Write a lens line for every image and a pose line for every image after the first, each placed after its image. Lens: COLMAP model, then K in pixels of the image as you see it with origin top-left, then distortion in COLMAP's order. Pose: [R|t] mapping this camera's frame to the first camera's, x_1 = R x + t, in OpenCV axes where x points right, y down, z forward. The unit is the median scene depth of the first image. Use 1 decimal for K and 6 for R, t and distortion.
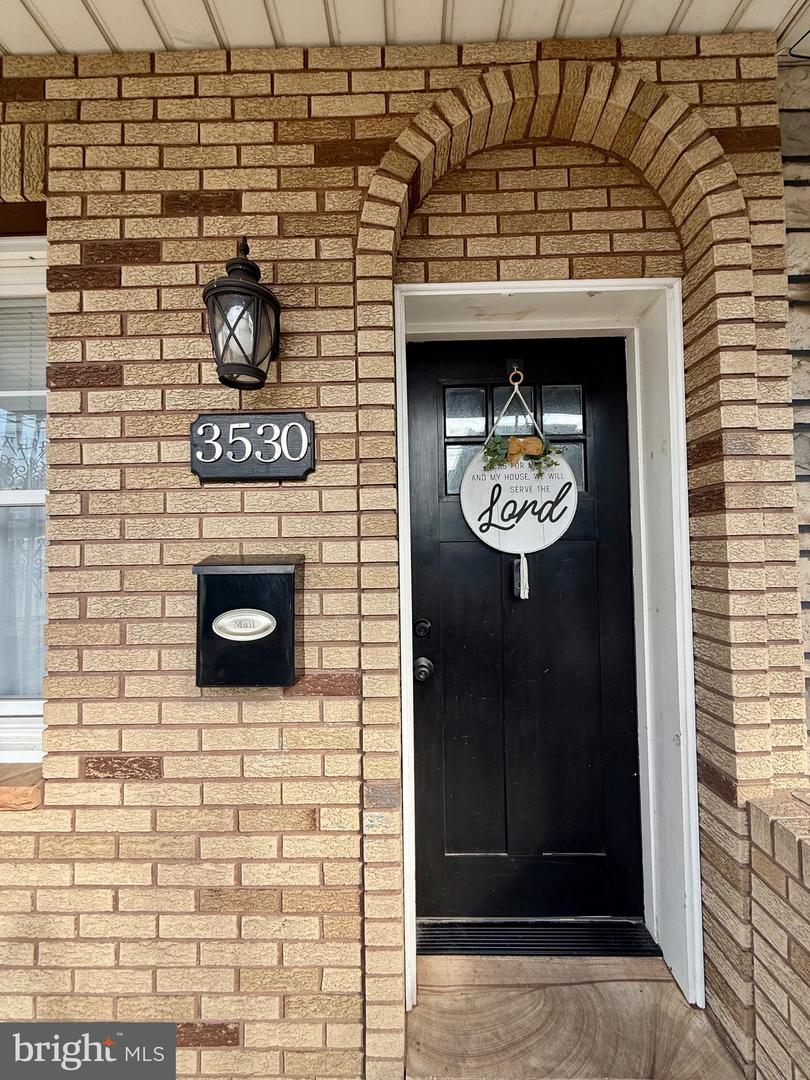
lens RADIAL K [[430.5, 0, 409.6], [0, 430.5, 537.9], [0, 0, 1]] dist [-0.000517, -0.000046]
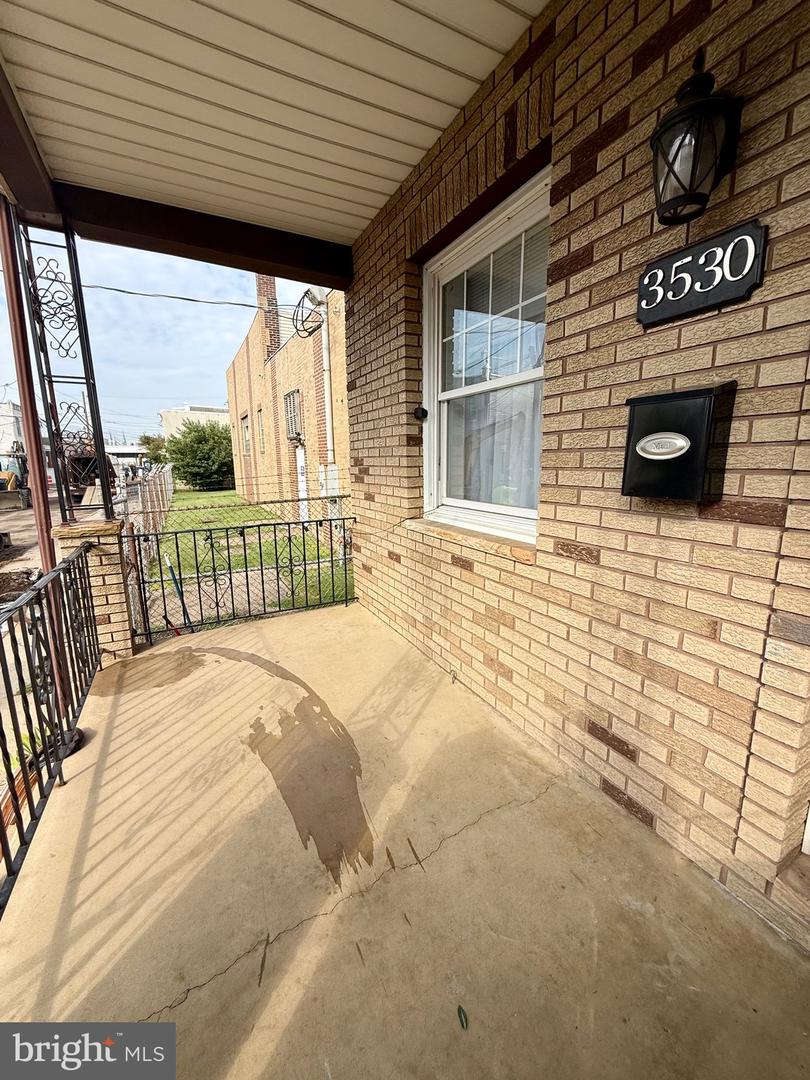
lens RADIAL K [[430.5, 0, 397.2], [0, 430.5, 539.4], [0, 0, 1]] dist [-0.000517, -0.000046]
pose [[0.460411, 0.172667, -0.870751, 0.323157], [0.039160, 0.975995, 0.214243, 0.151927], [0.886842, -0.132739, 0.442597, -0.188782]]
